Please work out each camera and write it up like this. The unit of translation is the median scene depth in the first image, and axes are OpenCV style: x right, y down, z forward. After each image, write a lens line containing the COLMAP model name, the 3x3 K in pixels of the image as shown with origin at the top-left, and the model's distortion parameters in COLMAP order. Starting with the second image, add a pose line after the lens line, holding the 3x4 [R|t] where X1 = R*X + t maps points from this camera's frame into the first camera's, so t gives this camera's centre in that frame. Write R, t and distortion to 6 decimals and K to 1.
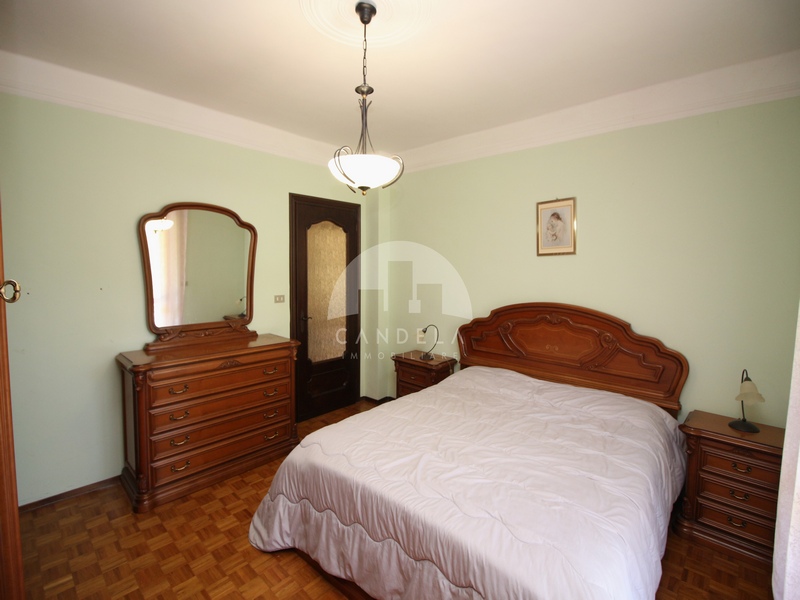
lens RADIAL K [[383.7, 0, 399.9], [0, 383.7, 295.0], [0, 0, 1]] dist [-0.001978, -0.010332]
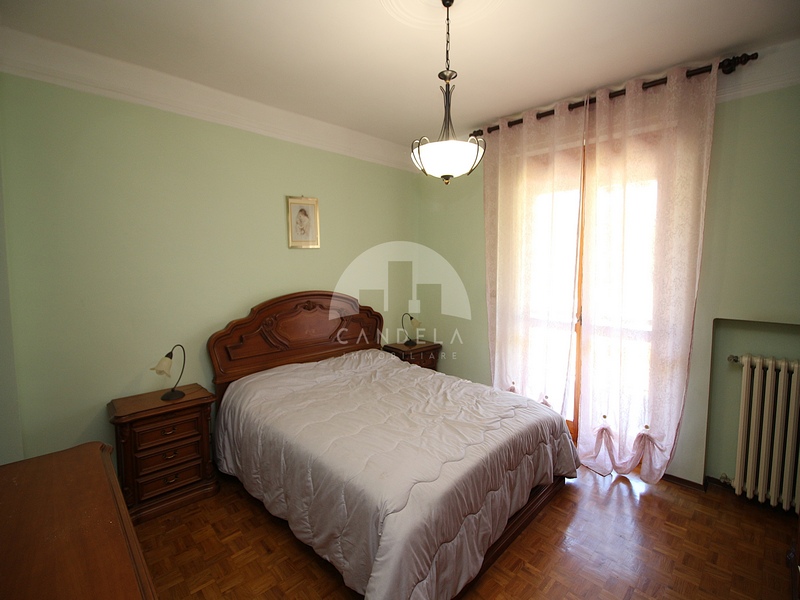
lens RADIAL K [[383.7, 0, 399.9], [0, 383.7, 295.0], [0, 0, 1]] dist [-0.001978, -0.010332]
pose [[0.006111, -0.089734, 0.995947, -0.699622], [0.068753, 0.993646, 0.089105, -0.049538], [-0.997615, 0.067930, 0.012242, 0.727248]]
